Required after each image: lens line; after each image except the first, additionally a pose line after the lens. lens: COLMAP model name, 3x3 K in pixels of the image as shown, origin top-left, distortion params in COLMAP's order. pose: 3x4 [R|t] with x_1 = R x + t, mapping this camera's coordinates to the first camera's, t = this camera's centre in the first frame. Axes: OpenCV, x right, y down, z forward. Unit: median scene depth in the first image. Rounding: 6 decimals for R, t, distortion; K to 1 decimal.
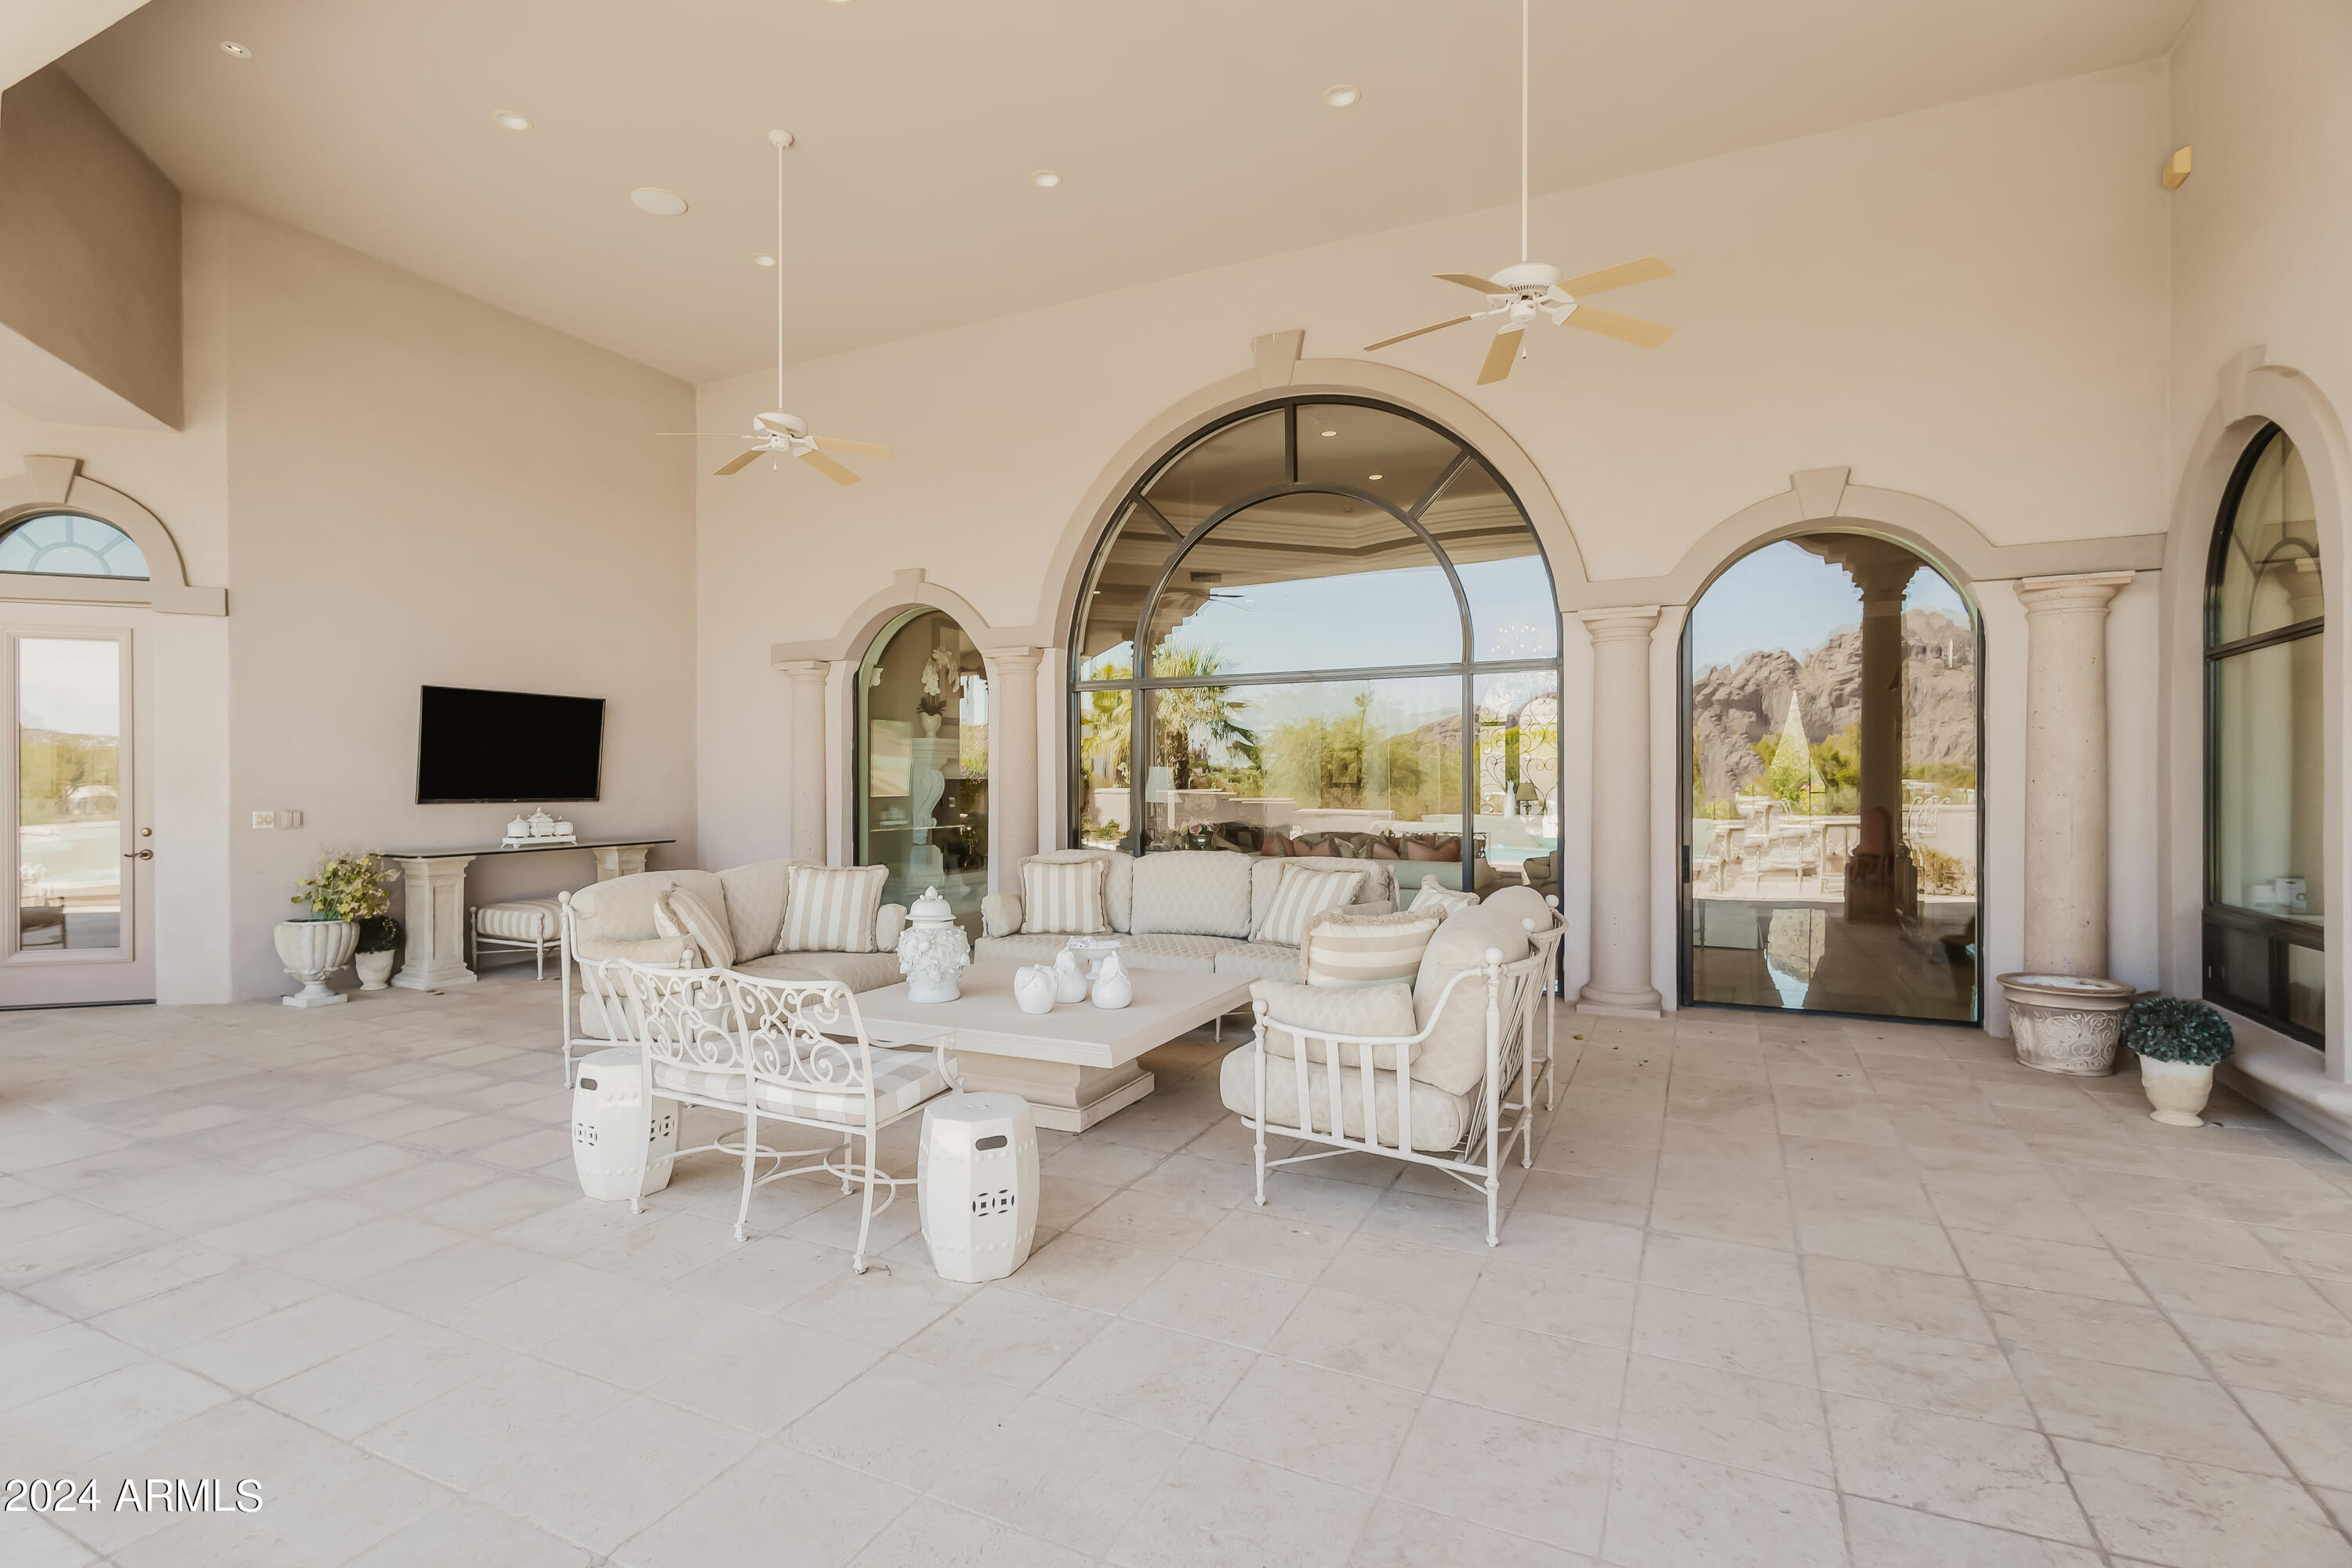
lens RADIAL K [[1067.3, 0, 1176.0], [0, 1067.3, 784.0], [0, 0, 1]] dist [0.008034, 0.000110]
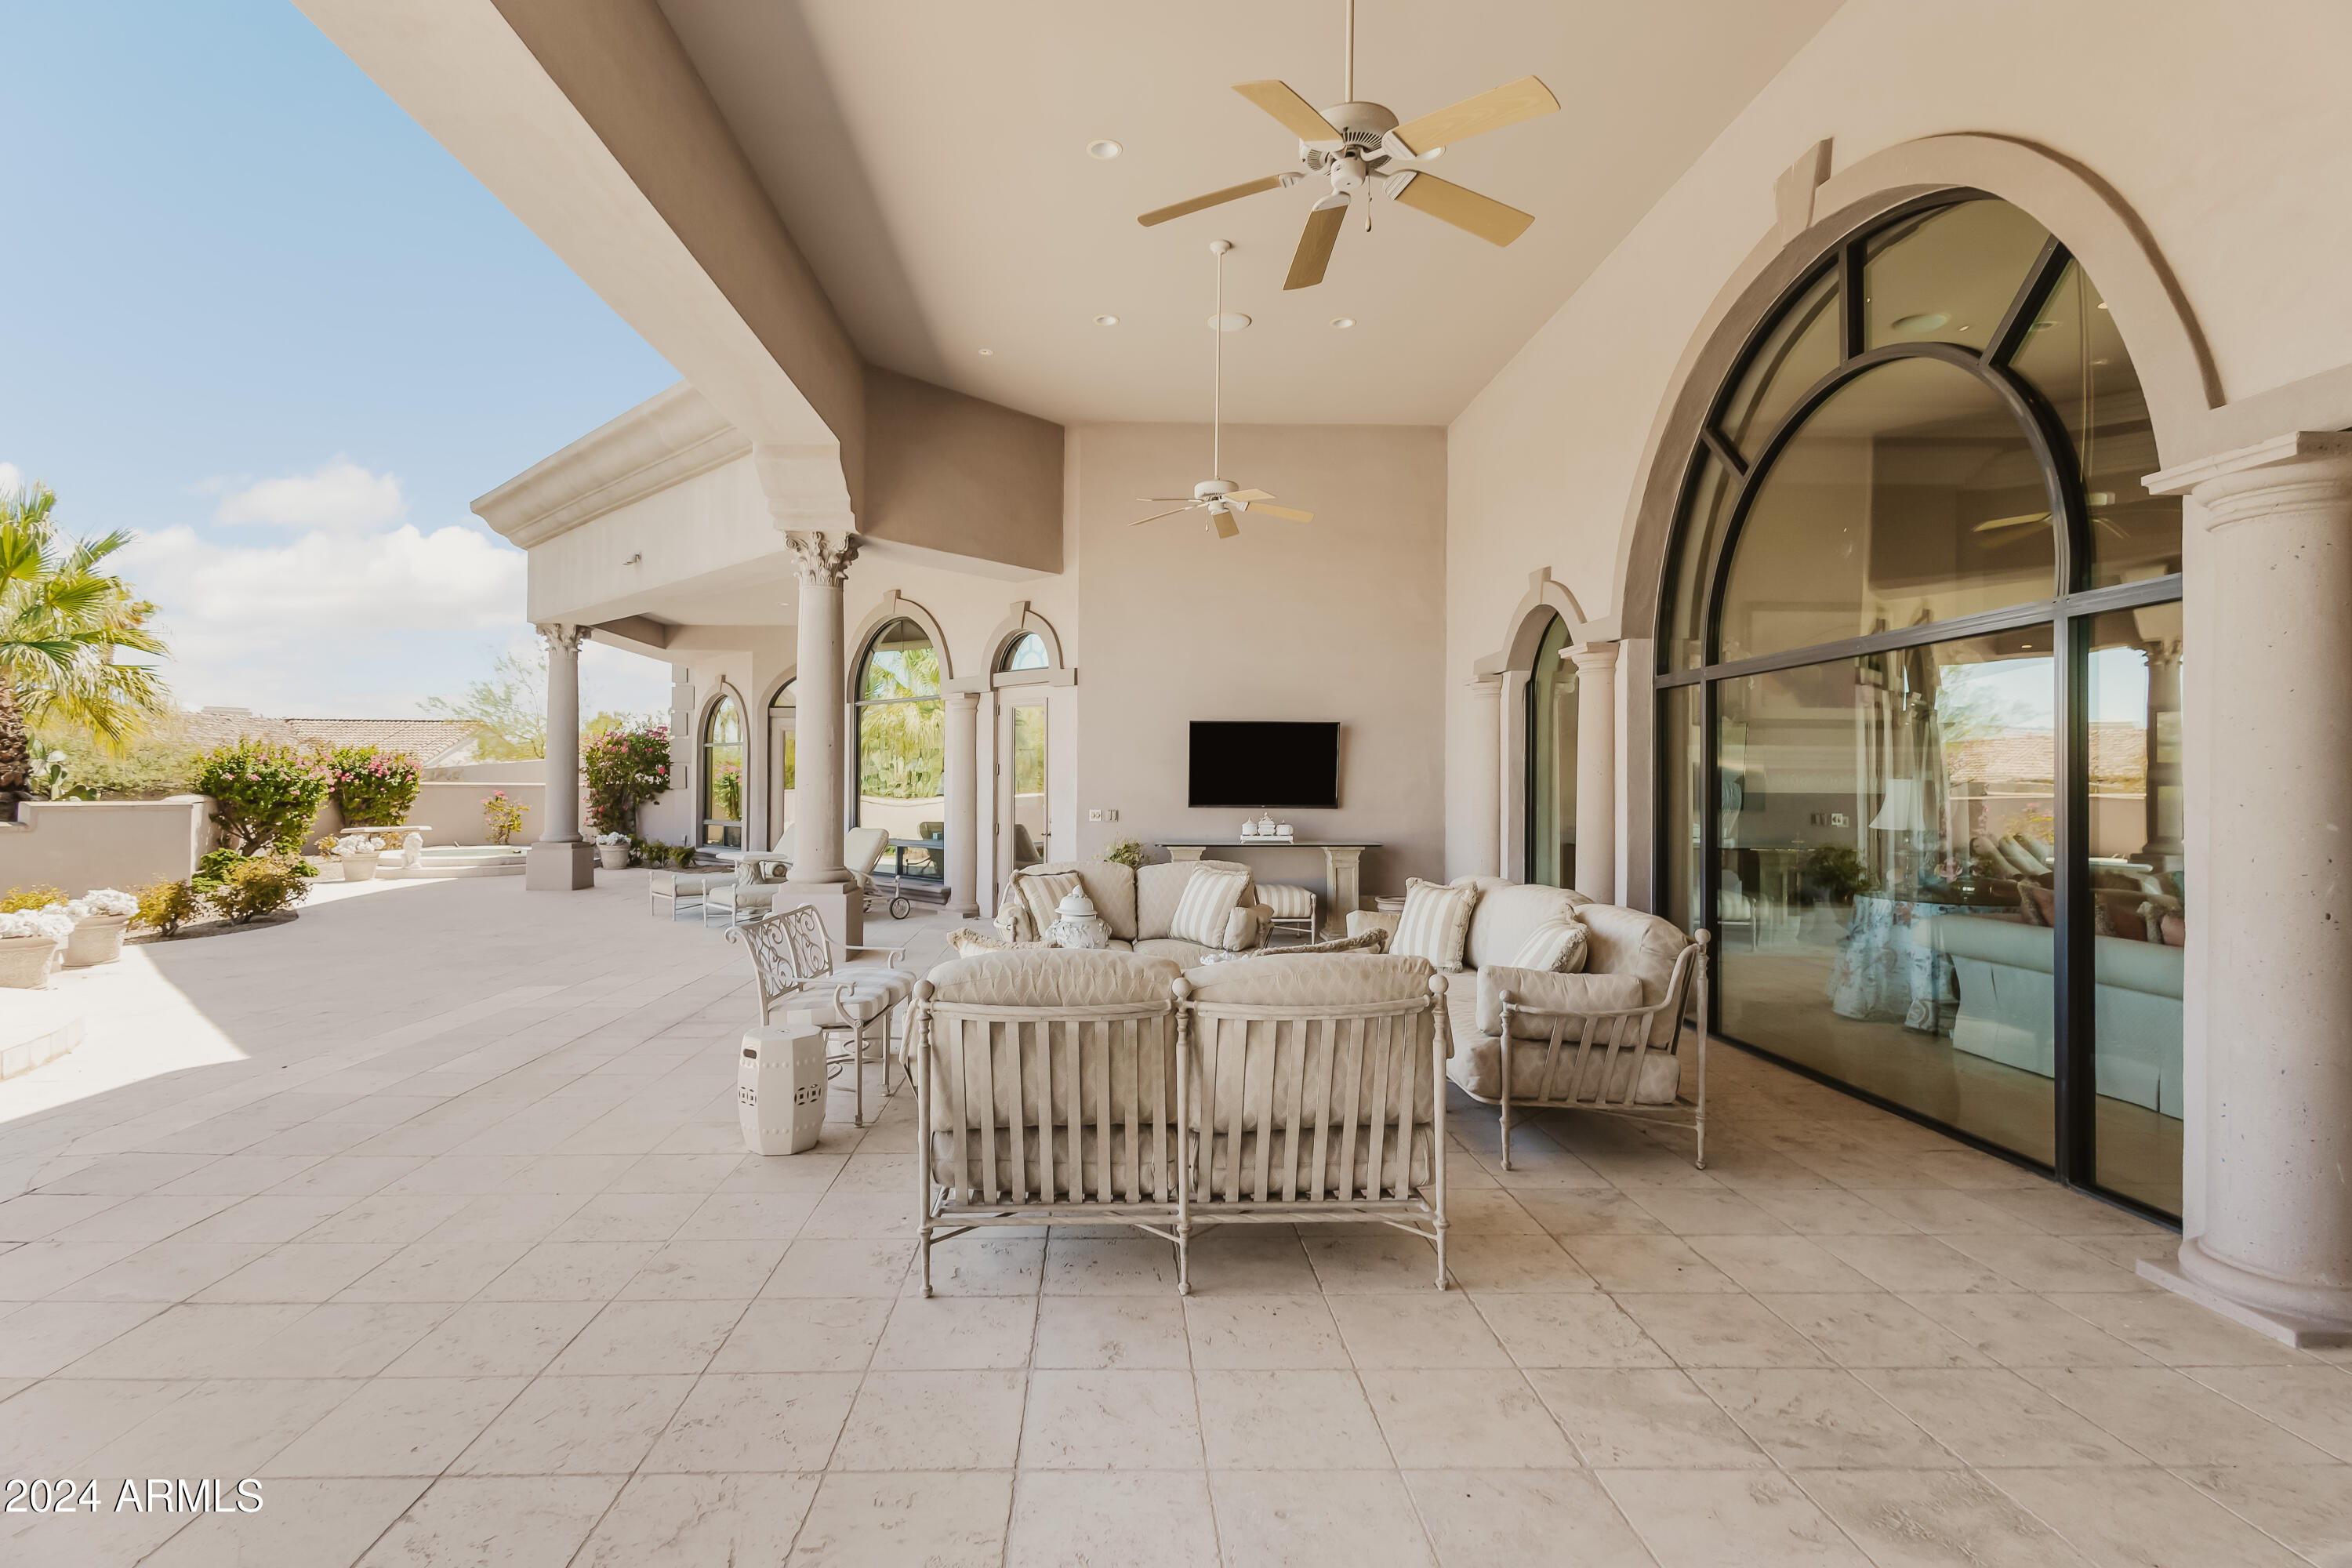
lens RADIAL K [[1092.1, 0, 1172.4], [0, 1092.1, 785.4], [0, 0, 1]] dist [0.005034, -0.000151]
pose [[0.487885, 0.004390, -0.872897, 0.506330], [-0.010660, 0.999943, -0.000928, -0.007844], [0.872843, 0.009758, 0.487904, 0.293272]]
